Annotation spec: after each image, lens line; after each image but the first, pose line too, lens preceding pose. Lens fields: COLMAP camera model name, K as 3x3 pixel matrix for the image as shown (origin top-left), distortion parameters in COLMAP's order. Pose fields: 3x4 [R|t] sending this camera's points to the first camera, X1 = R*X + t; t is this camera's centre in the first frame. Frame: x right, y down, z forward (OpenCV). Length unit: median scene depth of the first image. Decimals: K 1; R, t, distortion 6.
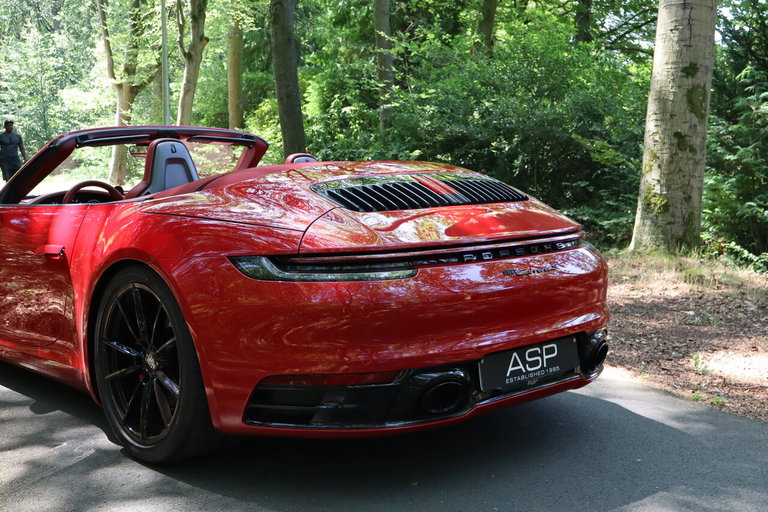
lens RADIAL K [[970.6, 0, 400.2], [0, 970.6, 267.7], [0, 0, 1]] dist [-0.003469, -0.014465]
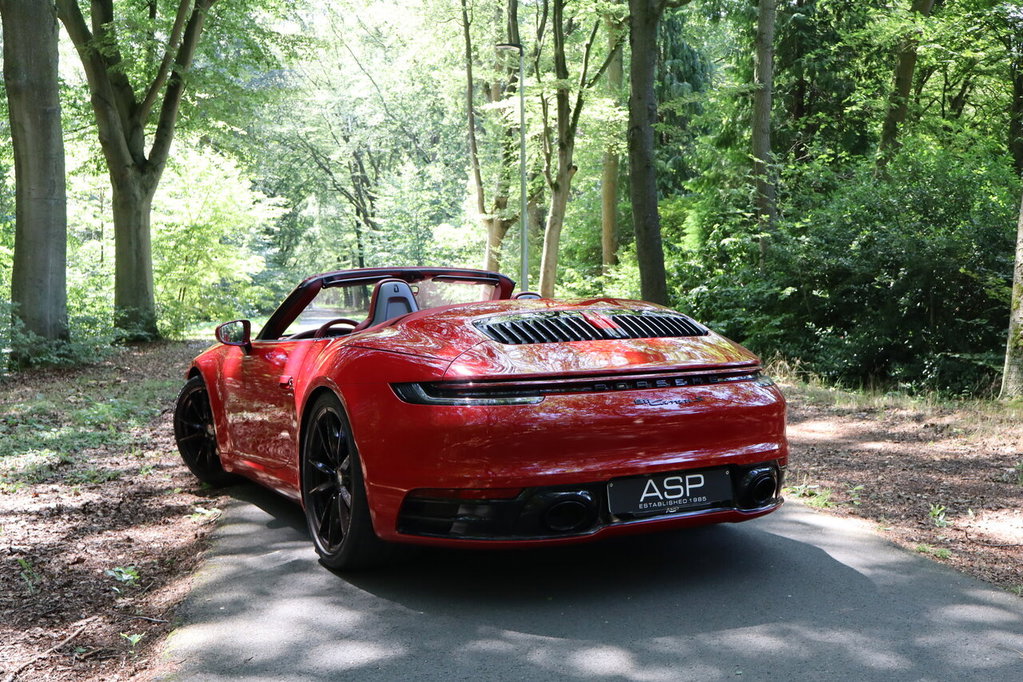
lens RADIAL K [[1140.1, 0, 511.5], [0, 1140.1, 341.0], [0, 0, 1]] dist [-0.010085, 0.006170]
pose [[0.960363, 0.003480, -0.278731, 0.061643], [-0.024118, 0.997210, -0.070648, 0.005692], [0.277708, 0.074570, 0.957767, -0.044281]]
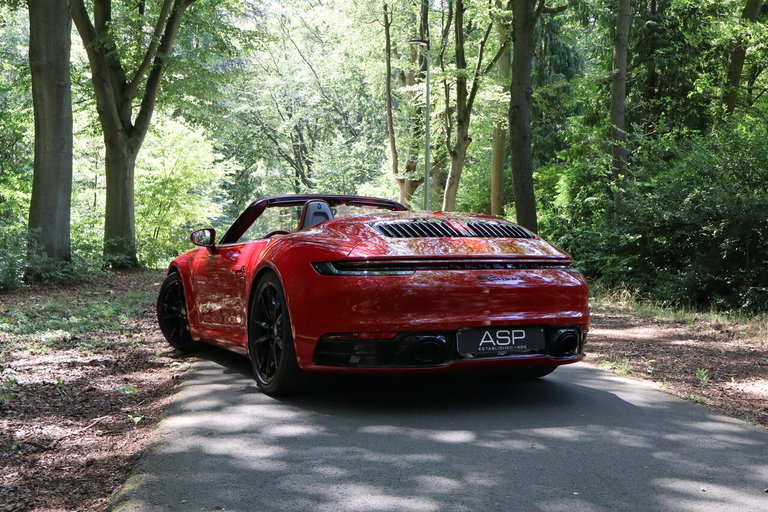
lens RADIAL K [[938.1, 0, 384.0], [0, 938.1, 256.0], [0, 0, 1]] dist [0.002720, -0.025362]
pose [[0.948314, 0.017730, -0.316838, 0.083682], [-0.051847, 0.993678, -0.099576, 0.024471], [0.313070, 0.110856, 0.943238, -0.088027]]
